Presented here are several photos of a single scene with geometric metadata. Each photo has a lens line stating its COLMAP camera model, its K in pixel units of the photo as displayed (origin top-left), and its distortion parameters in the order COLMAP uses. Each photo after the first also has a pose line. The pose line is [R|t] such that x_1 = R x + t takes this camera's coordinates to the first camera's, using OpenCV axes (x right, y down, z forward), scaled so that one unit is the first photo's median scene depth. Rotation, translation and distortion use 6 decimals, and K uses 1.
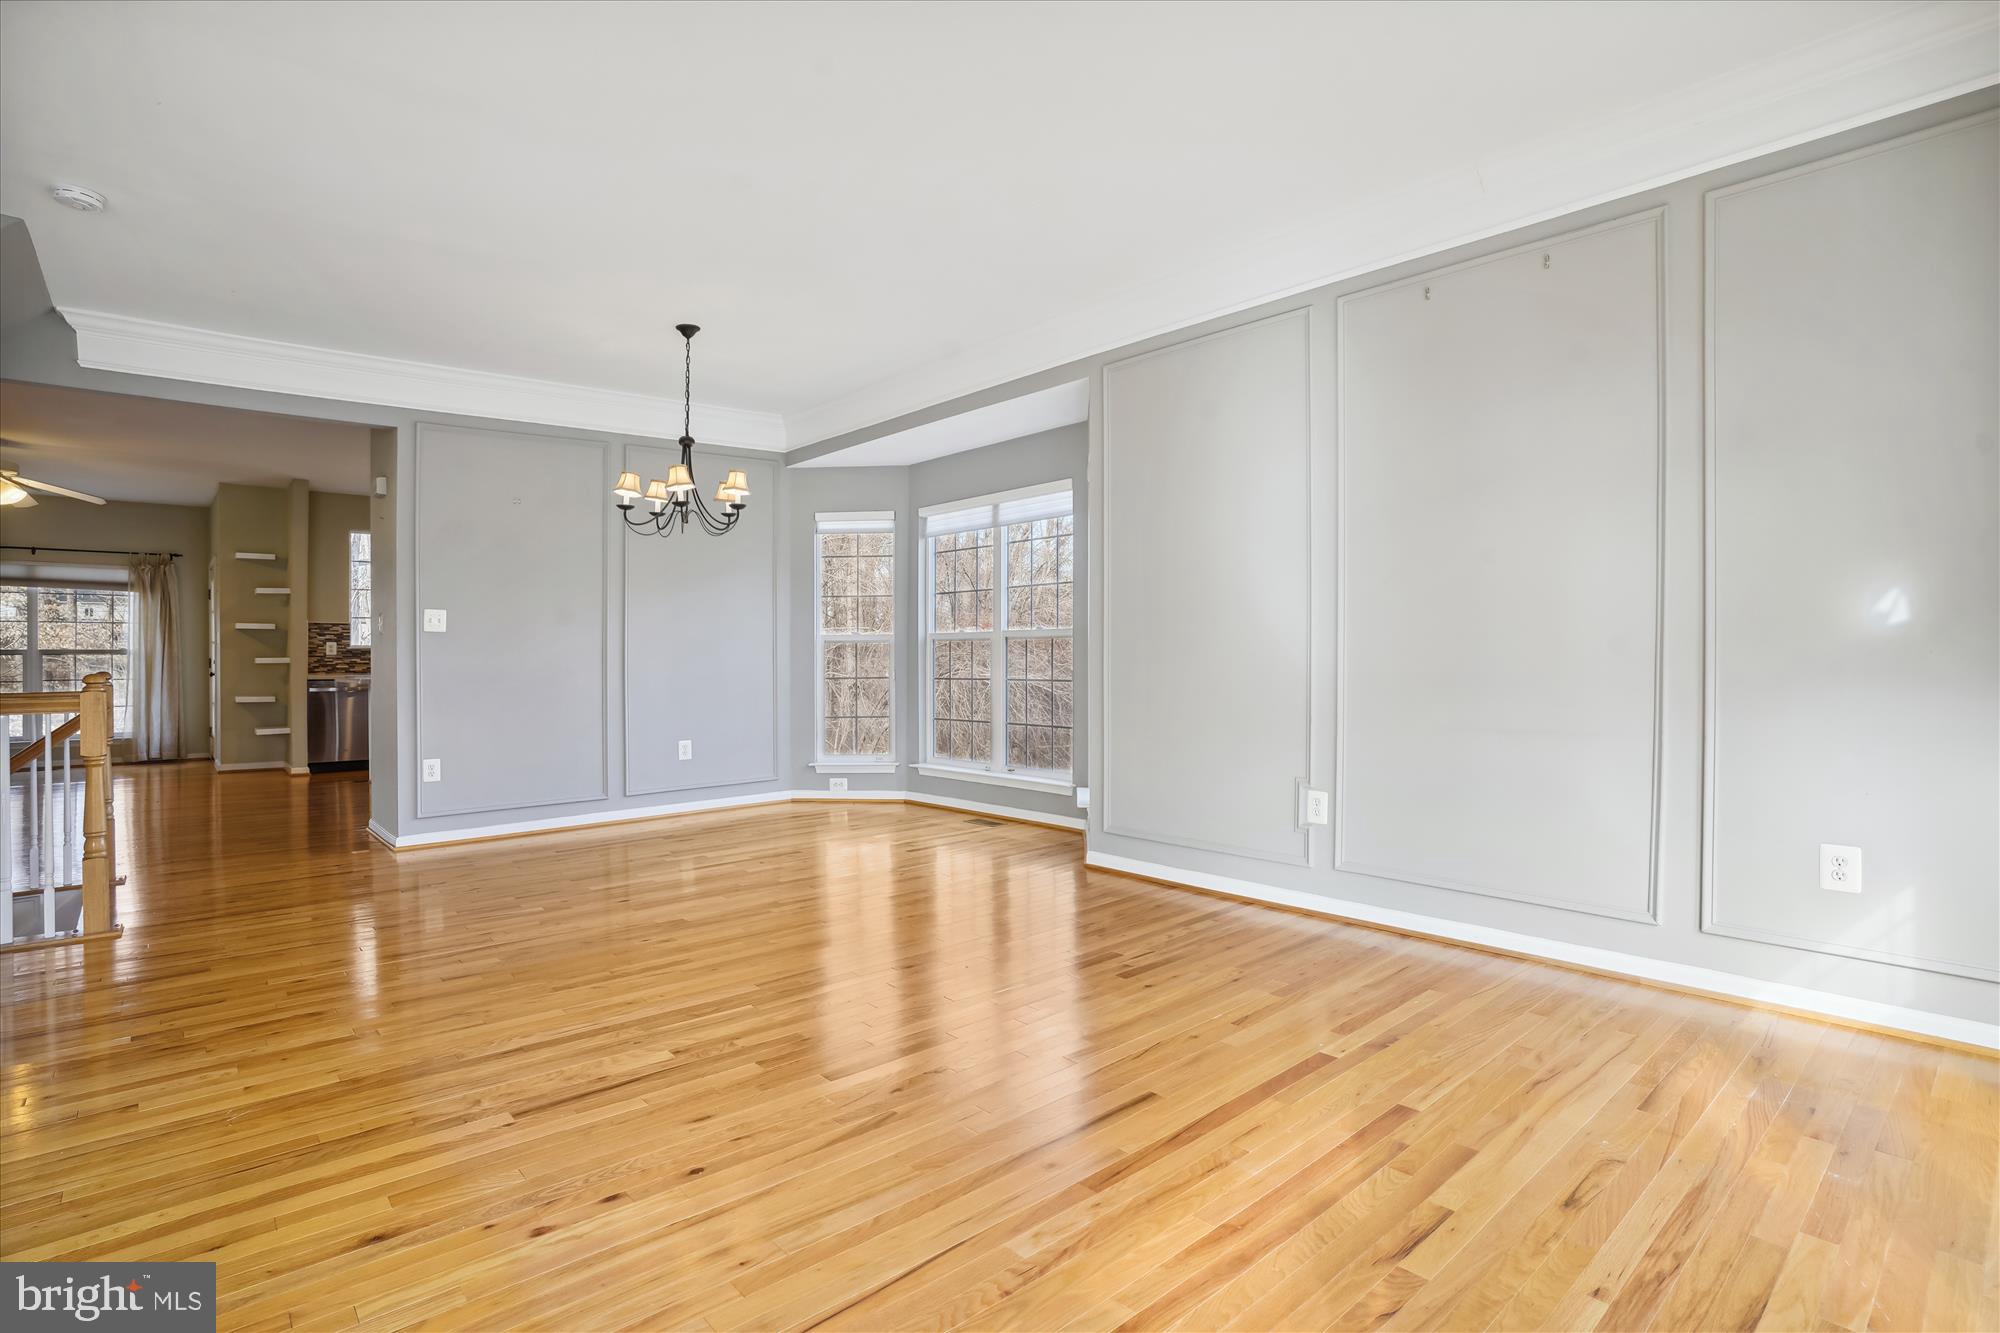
lens RADIAL K [[978.3, 0, 1007.3], [0, 978.3, 613.6], [0, 0, 1]] dist [-0.099802, 0.048544]
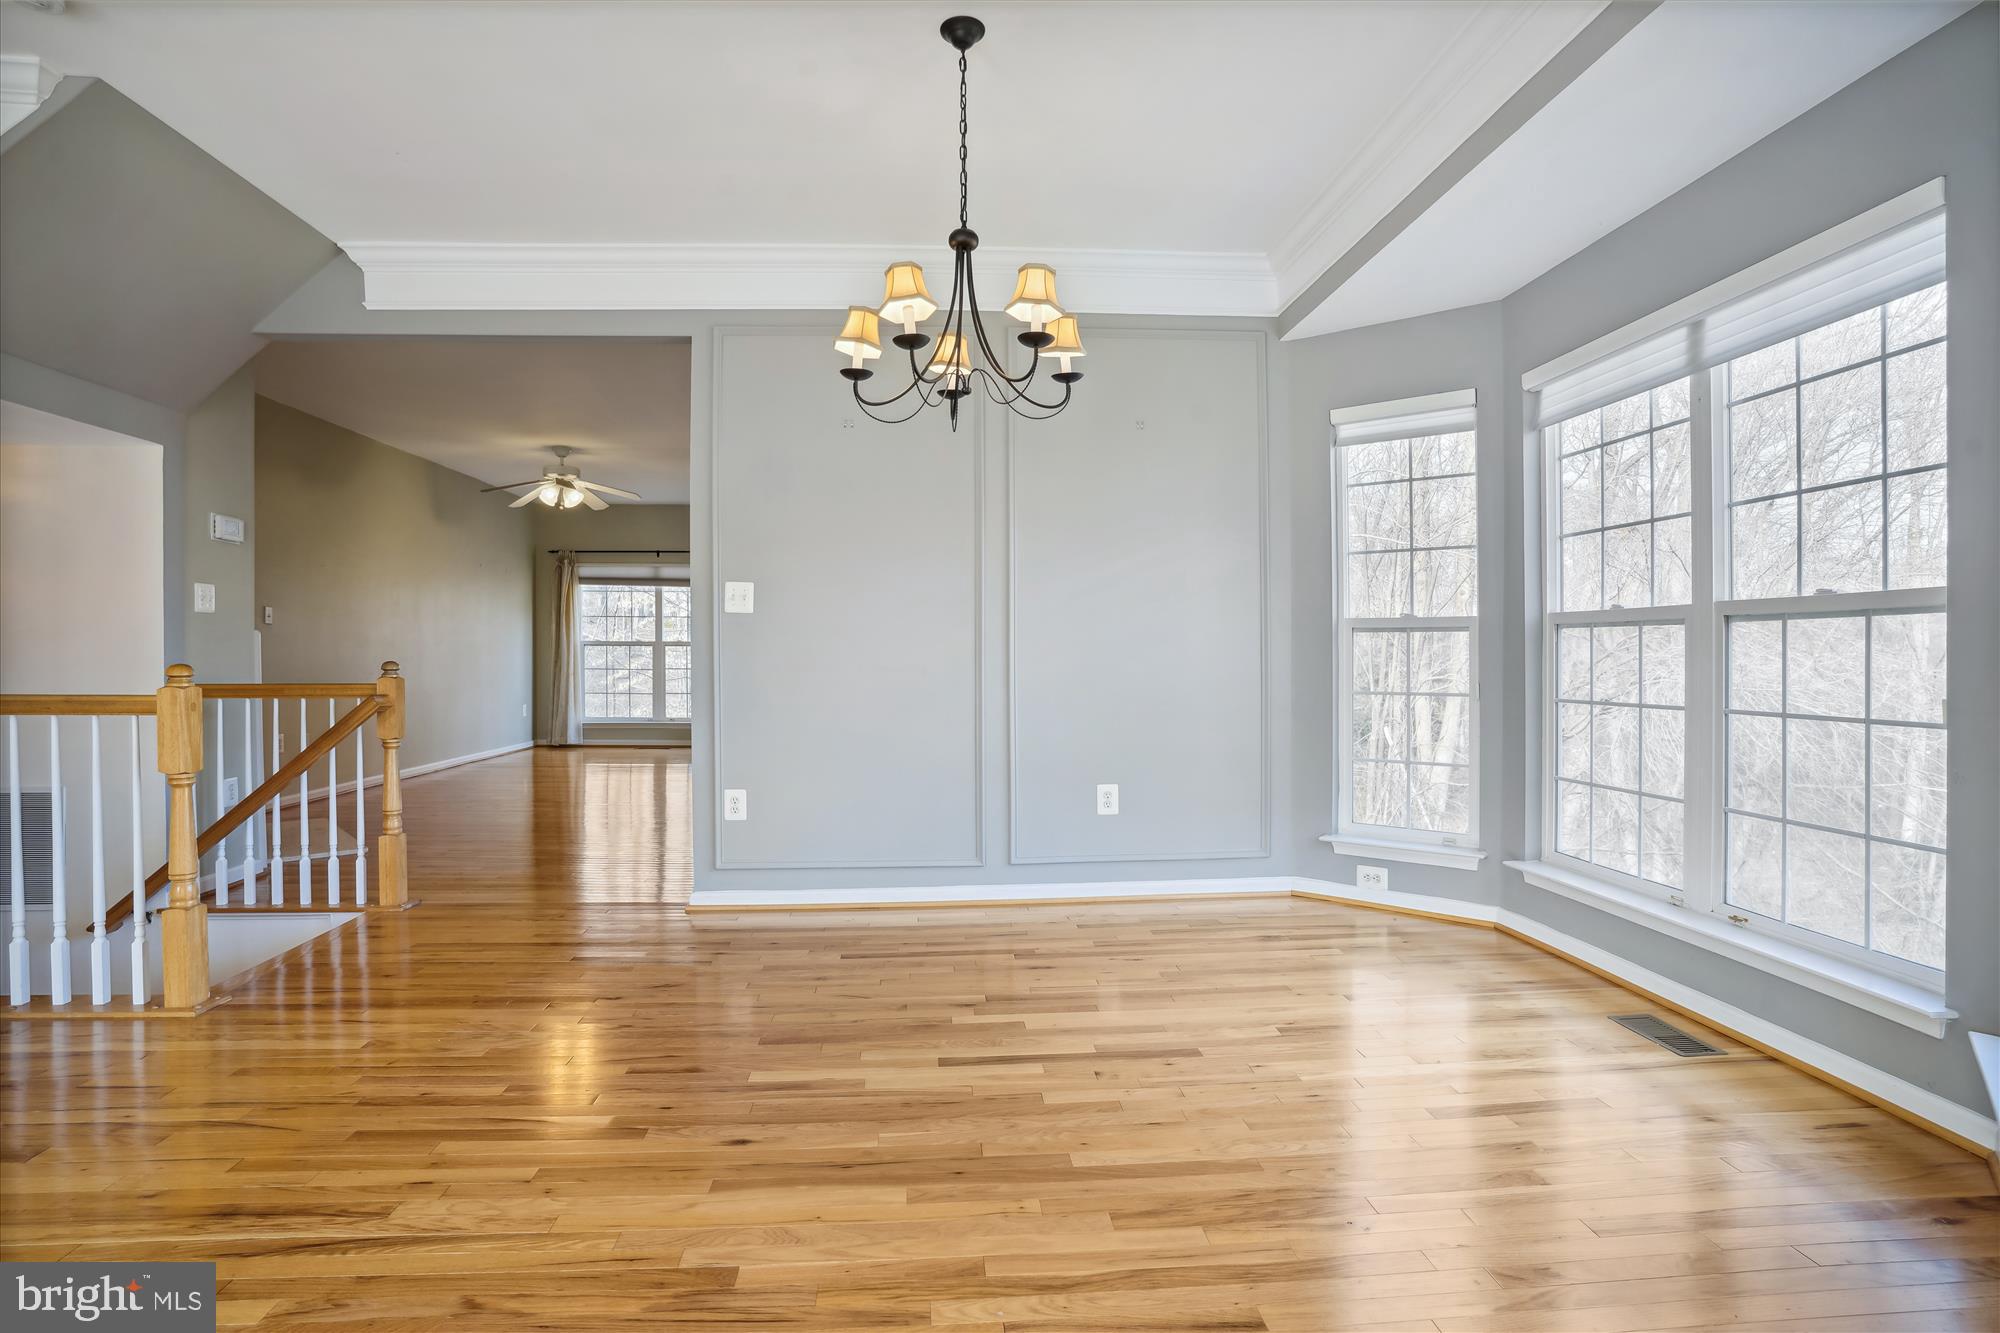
lens RADIAL K [[983.7, 0, 992.5], [0, 983.7, 663.3], [0, 0, 1]] dist [-0.079627, 0.034733]
pose [[0.792403, 0.019077, -0.609699, 0.000770], [0.014497, 0.998640, 0.050088, 0.017640], [0.609825, -0.048528, 0.791049, 0.421729]]
